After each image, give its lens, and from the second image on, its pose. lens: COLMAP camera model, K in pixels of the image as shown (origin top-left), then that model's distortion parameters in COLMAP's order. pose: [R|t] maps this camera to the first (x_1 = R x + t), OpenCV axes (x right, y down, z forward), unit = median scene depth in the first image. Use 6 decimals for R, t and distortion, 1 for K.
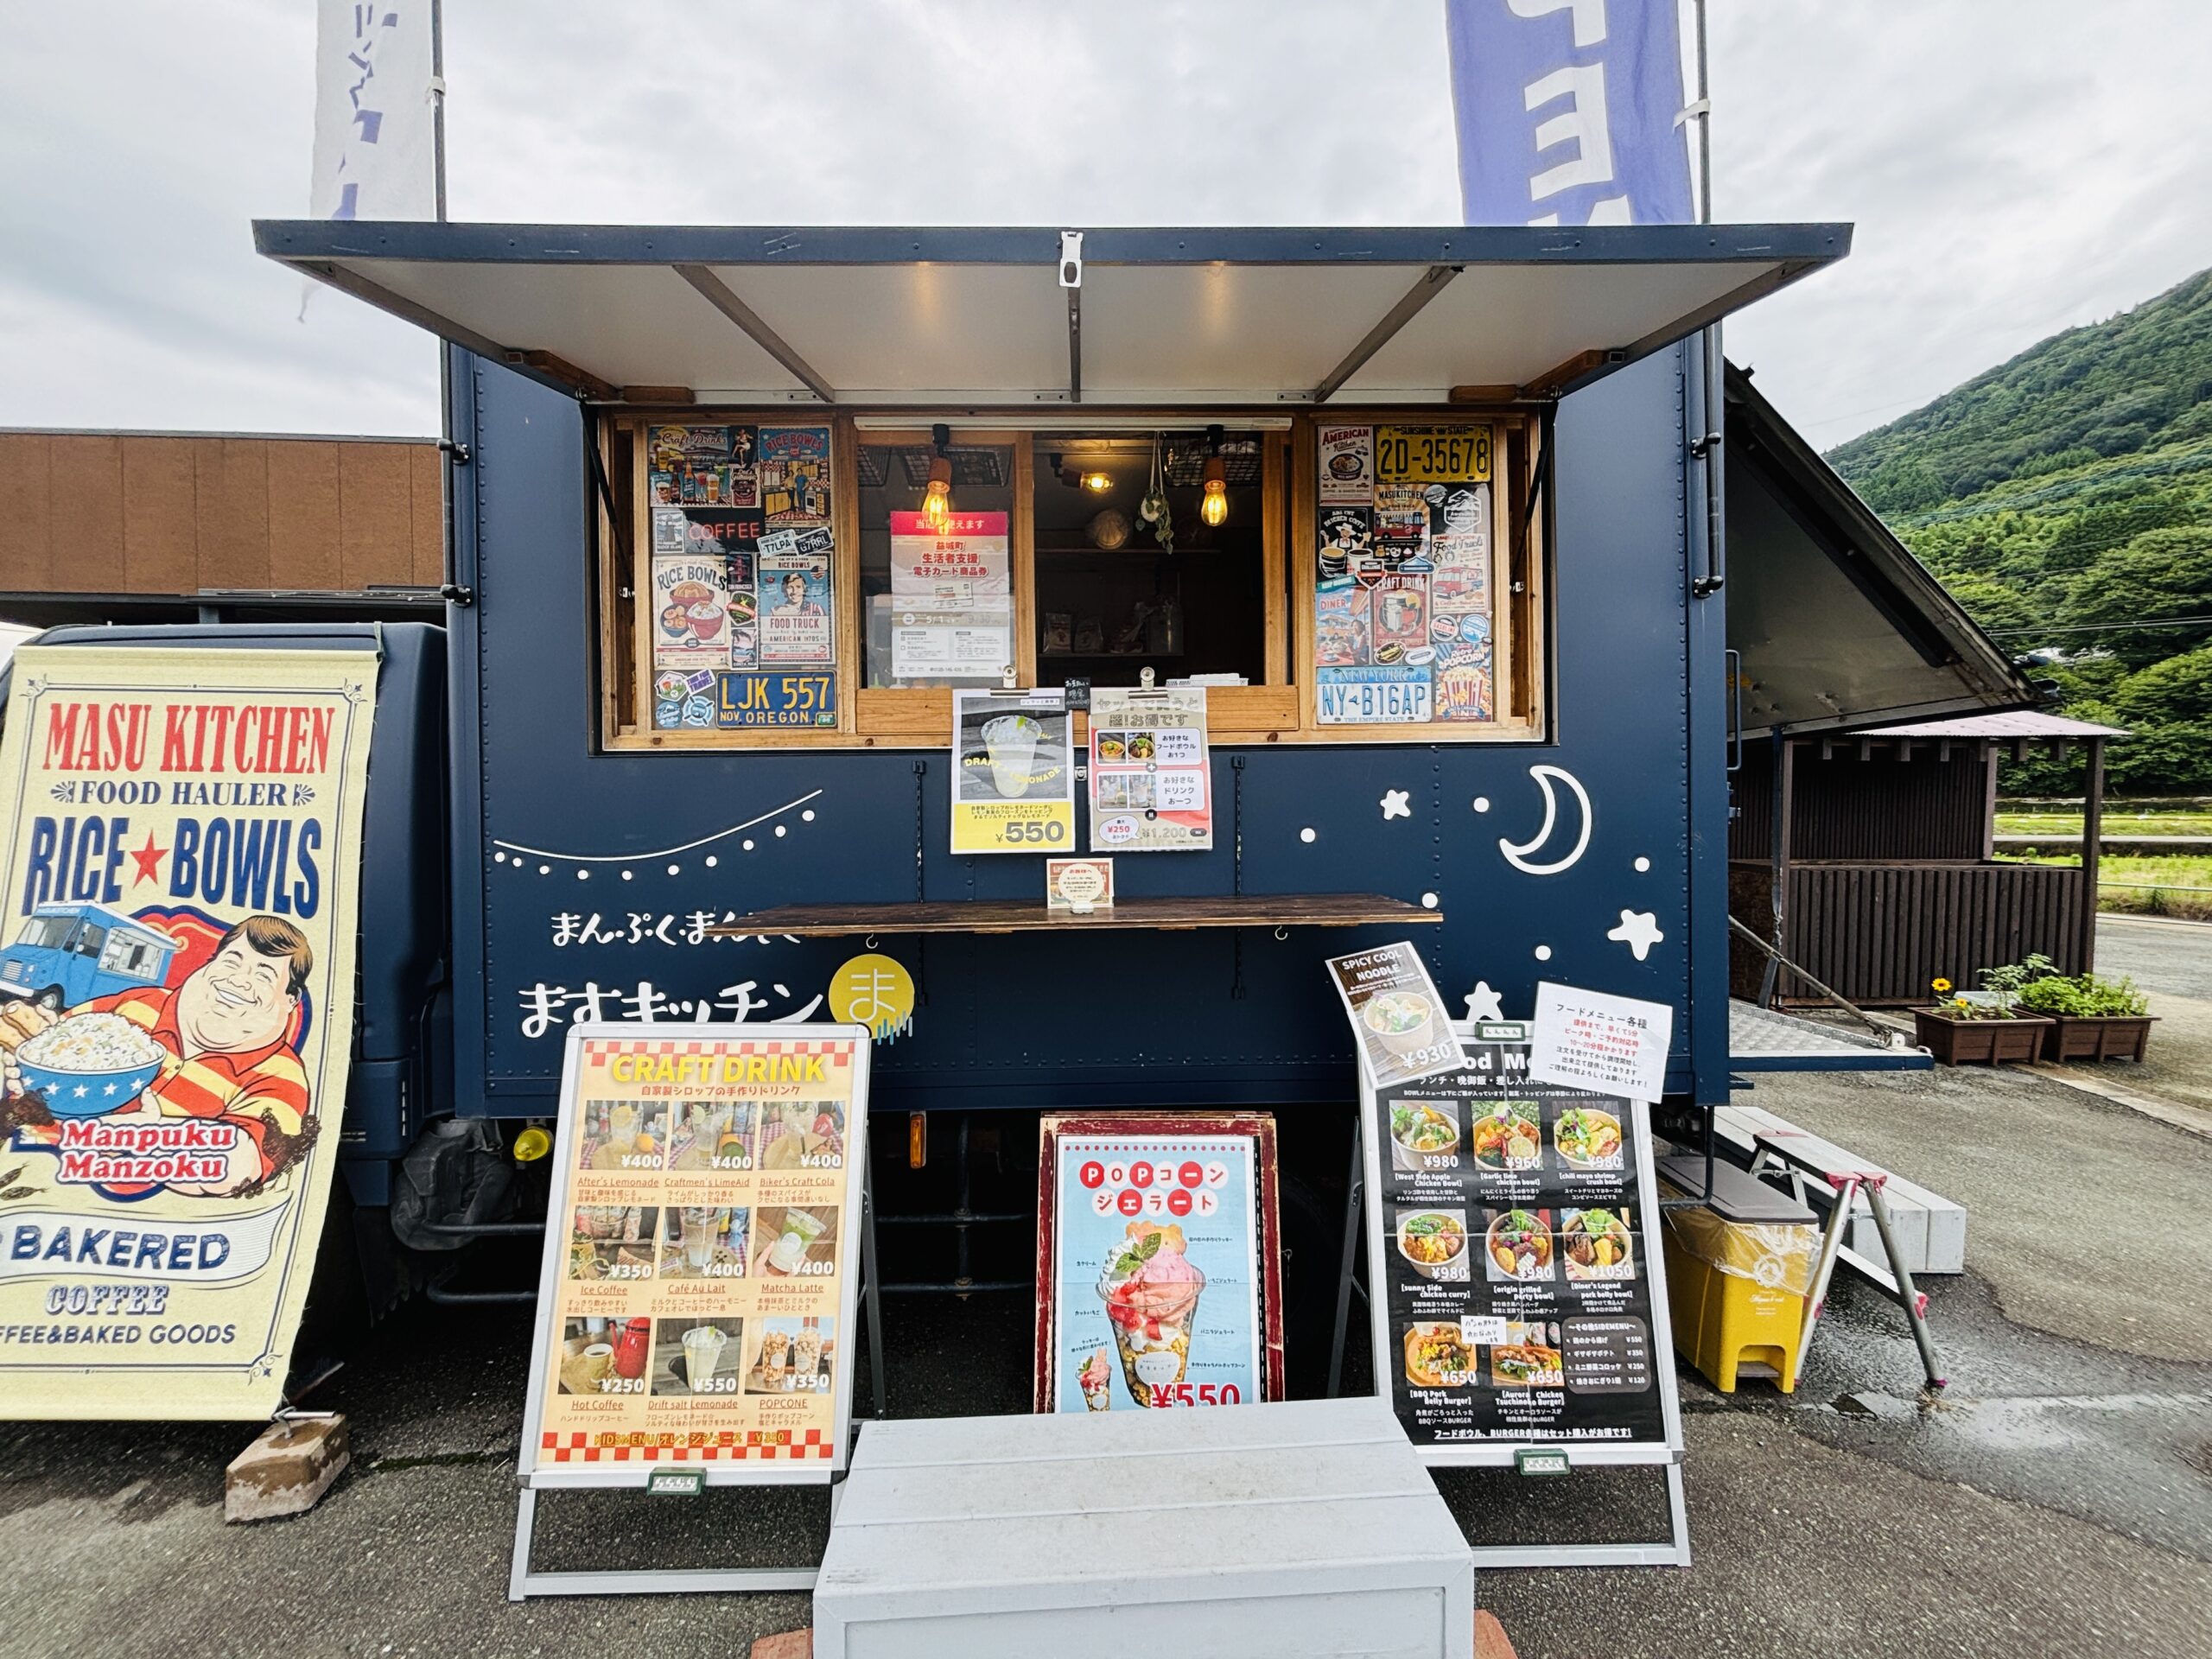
lens RADIAL K [[900.7, 0, 1103.3], [0, 900.7, 834.7], [0, 0, 1]] dist [-0.005297, 0.000616]
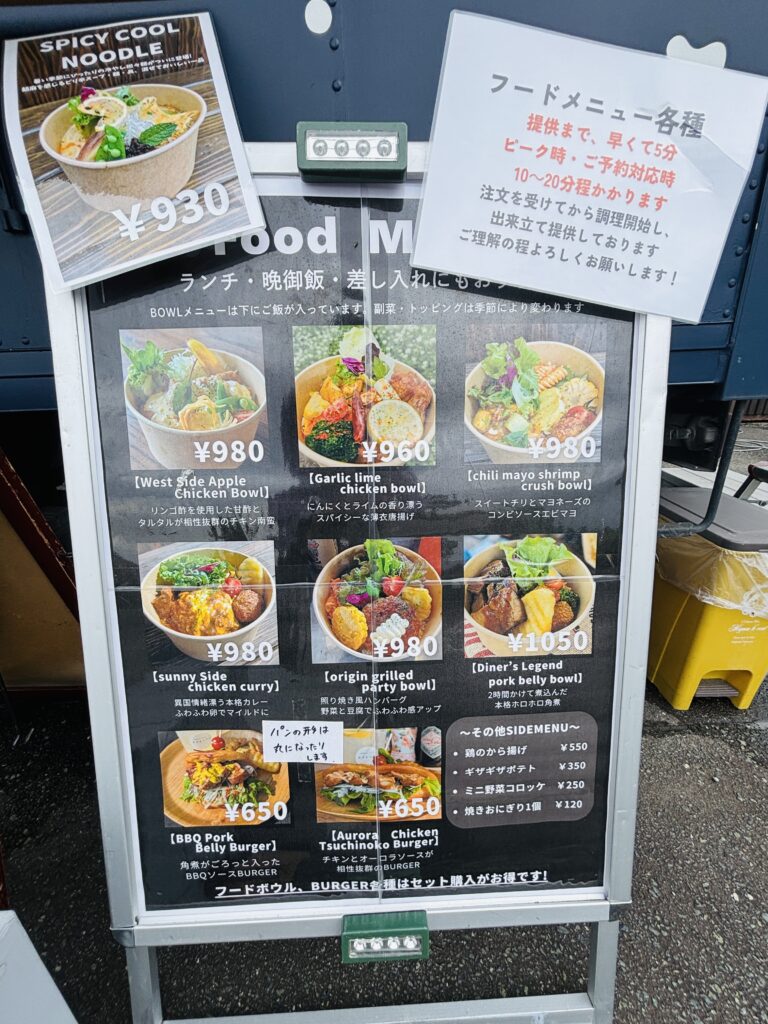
lens RADIAL K [[417.0, 0, 381.9], [0, 417.0, 513.6], [0, 0, 1]] dist [-0.005297, 0.000616]
pose [[0.999685, -0.020763, -0.014096, 0.470434], [0.024141, 0.949118, 0.313994, 0.331140], [0.006859, -0.314235, 0.949320, 0.785243]]
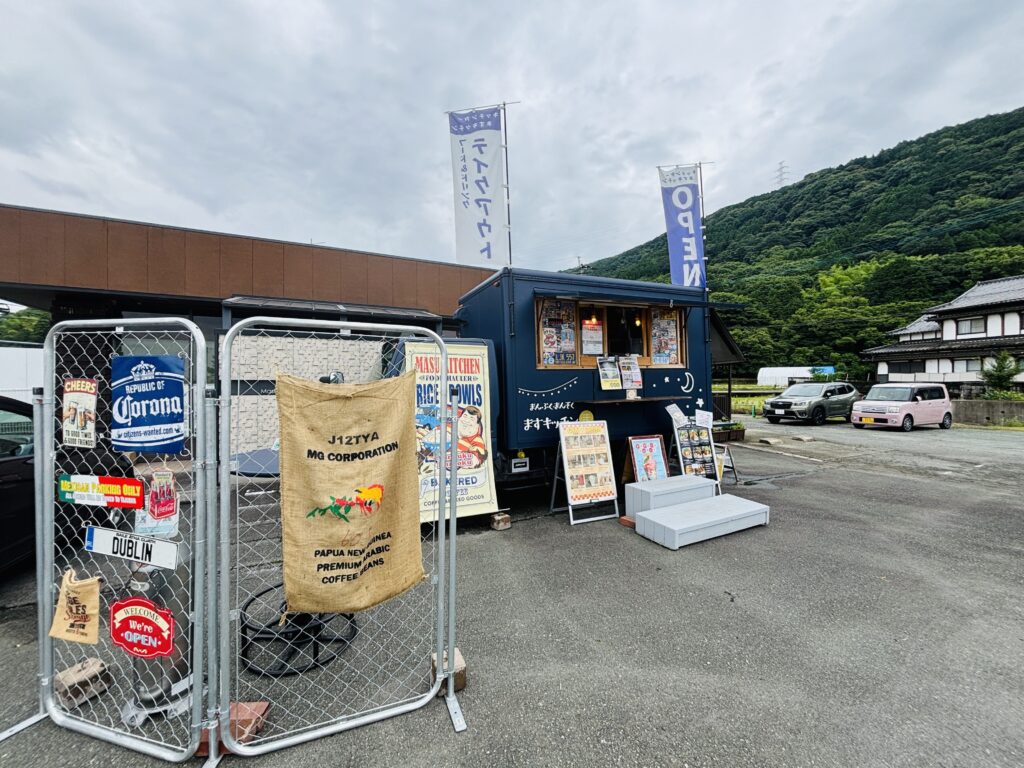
lens RADIAL K [[417.0, 0, 501.7], [0, 417.0, 382.2], [0, 0, 1]] dist [-0.005297, 0.000616]
pose [[0.922996, -0.006673, 0.384752, -1.833670], [0.018127, 0.999494, -0.026150, 0.035226], [-0.384382, 0.031111, 0.922650, -1.097201]]
